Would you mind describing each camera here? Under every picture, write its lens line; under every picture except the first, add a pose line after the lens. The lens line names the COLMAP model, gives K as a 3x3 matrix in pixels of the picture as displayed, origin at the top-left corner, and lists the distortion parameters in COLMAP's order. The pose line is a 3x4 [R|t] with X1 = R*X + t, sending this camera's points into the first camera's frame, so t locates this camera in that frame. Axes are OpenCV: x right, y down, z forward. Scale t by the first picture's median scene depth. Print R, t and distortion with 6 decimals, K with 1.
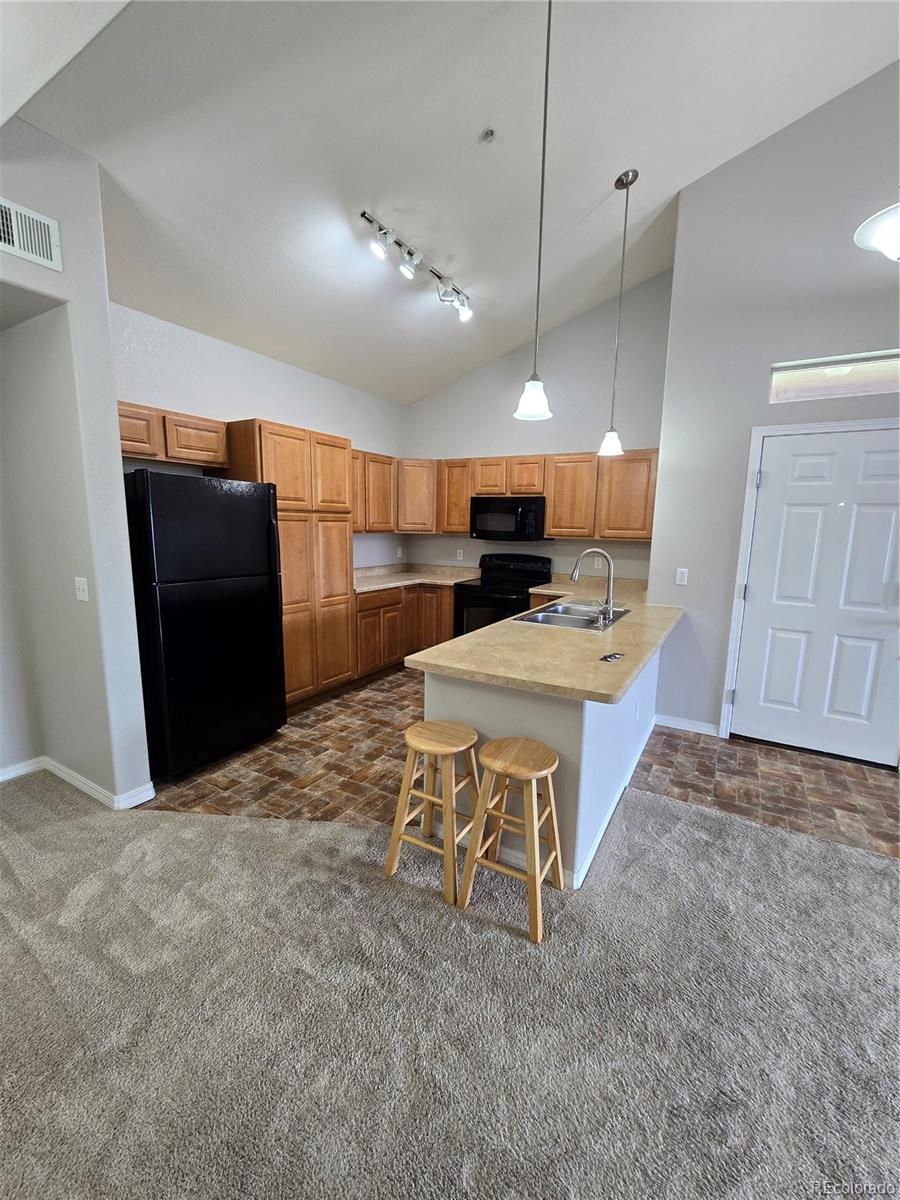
lens RADIAL K [[493.1, 0, 458.1], [0, 493.1, 600.4], [0, 0, 1]] dist [-0.002175, -0.000003]
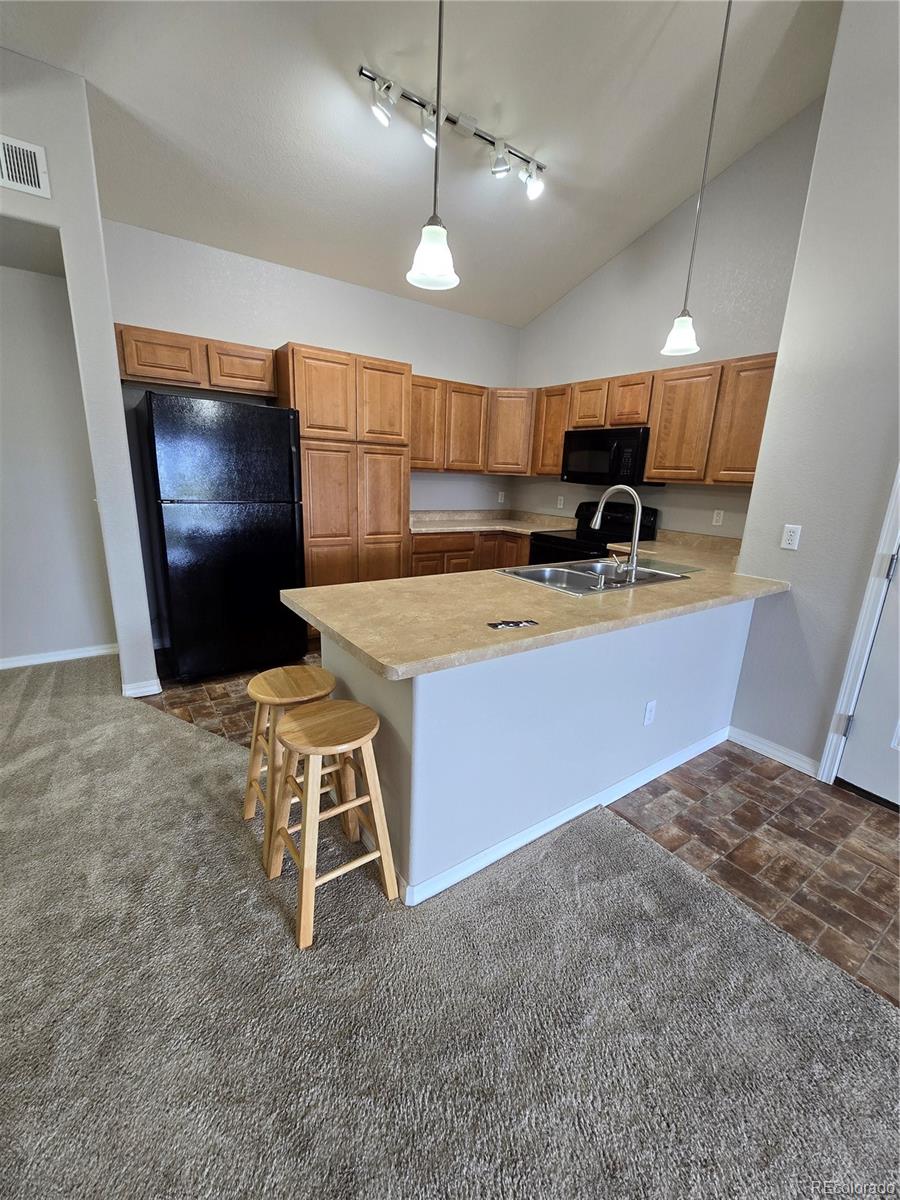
lens RADIAL K [[492.0, 0, 456.6], [0, 492.0, 601.9], [0, 0, 1]] dist [-0.003219, 0.000236]
pose [[0.907694, 0.124274, -0.400808, 0.336451], [-0.088928, 0.990414, 0.105696, 0.009881], [0.410102, -0.060297, 0.910044, 0.207503]]
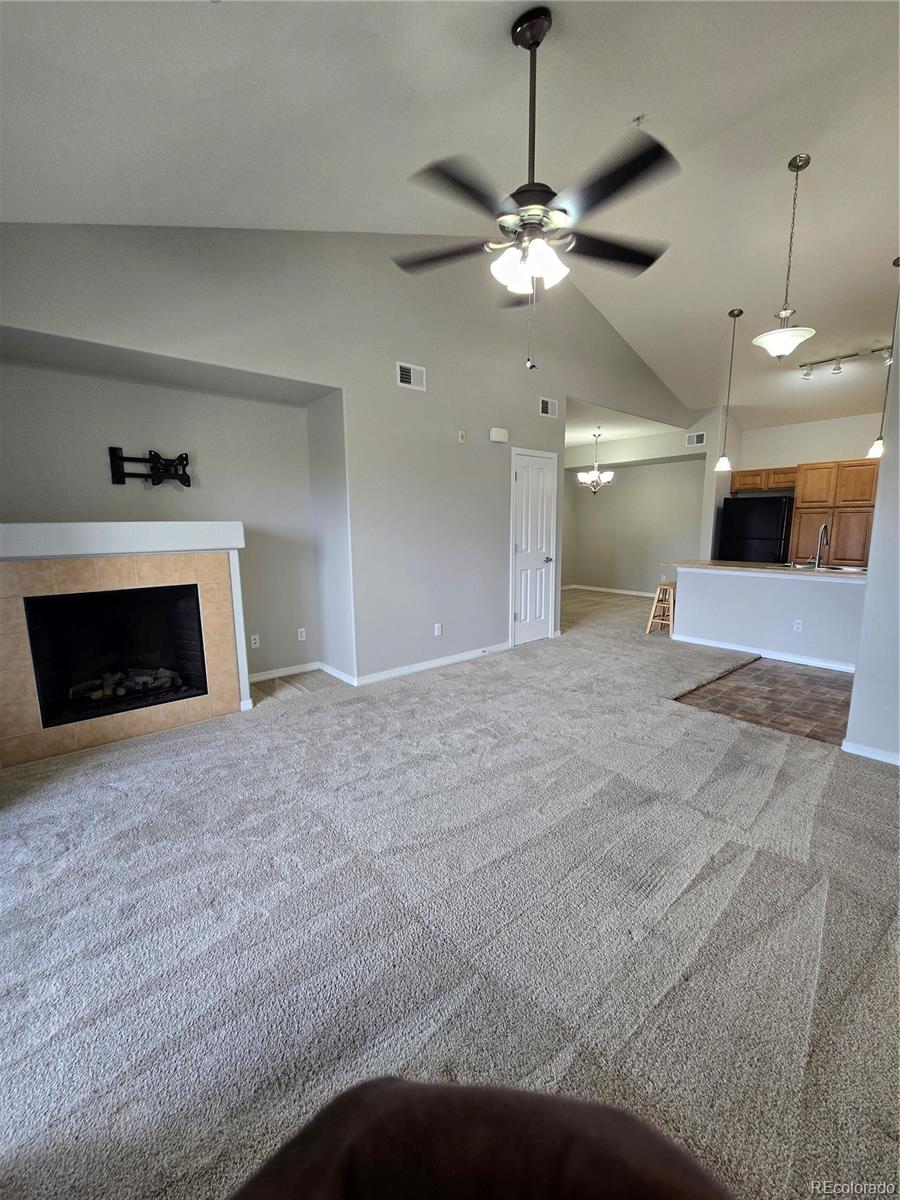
lens RADIAL K [[489.7, 0, 456.6], [0, 489.7, 602.8], [0, 0, 1]] dist [-0.007437, 0.003094]
pose [[-0.330605, 0.133703, -0.934250, 1.968422], [-0.146756, 0.970590, 0.190836, 0.011677], [0.932289, 0.200198, -0.301260, 0.386746]]
